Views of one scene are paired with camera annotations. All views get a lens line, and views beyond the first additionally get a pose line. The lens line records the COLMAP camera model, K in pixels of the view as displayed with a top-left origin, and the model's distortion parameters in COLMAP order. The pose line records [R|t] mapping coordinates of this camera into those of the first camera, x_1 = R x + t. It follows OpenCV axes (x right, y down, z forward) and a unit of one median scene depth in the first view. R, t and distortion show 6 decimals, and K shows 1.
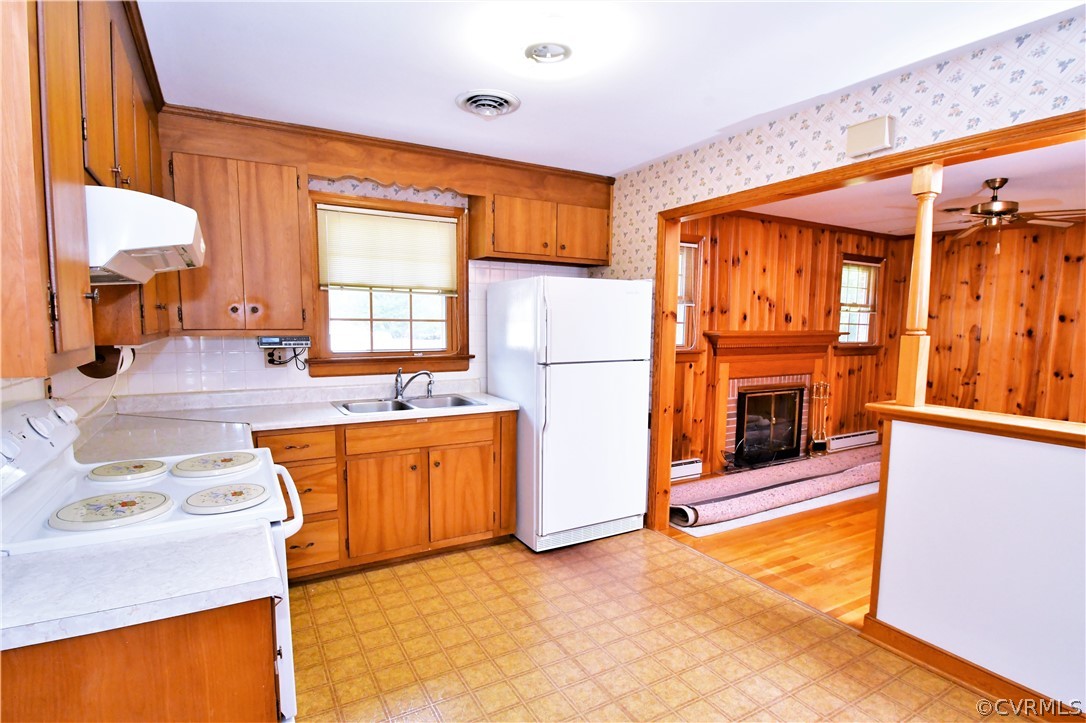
lens RADIAL K [[548.3, 0, 541.0], [0, 548.3, 380.8], [0, 0, 1]] dist [-0.008228, -0.012656]
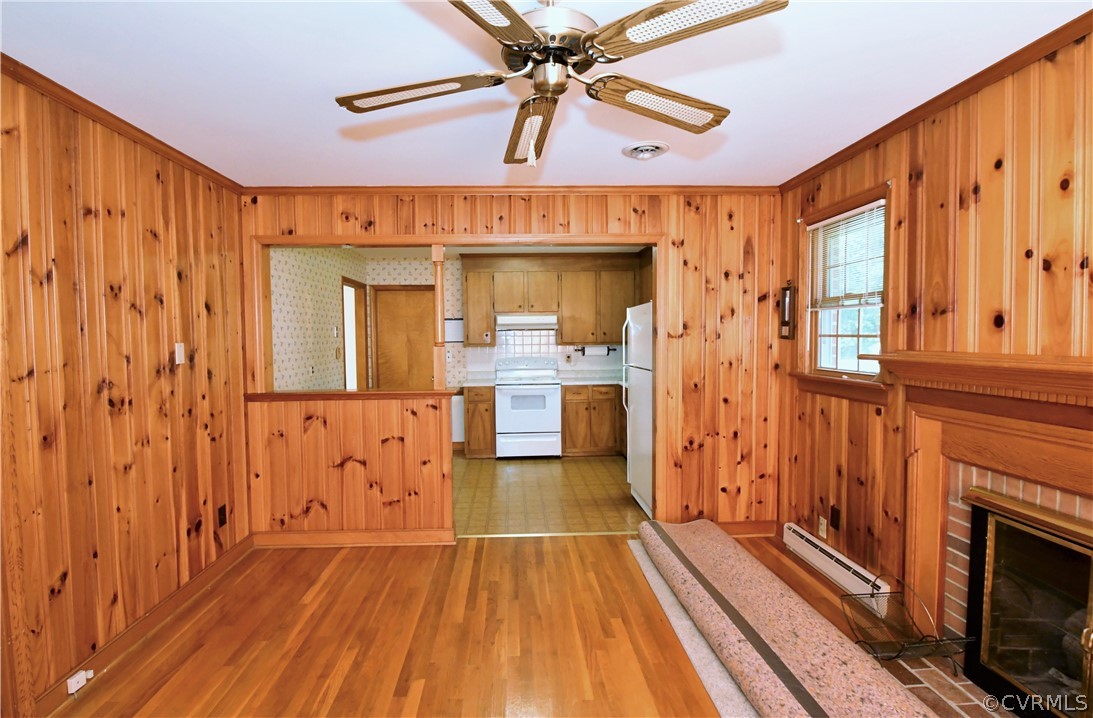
lens RADIAL K [[533.5, 0, 525.1], [0, 533.5, 361.0], [0, 0, 1]] dist [-0.003767, -0.011248]
pose [[-0.470983, 0.035959, -0.881409, 0.903494], [-0.088675, 0.992178, 0.087862, -0.092062], [0.877674, 0.119540, -0.464110, 0.900595]]
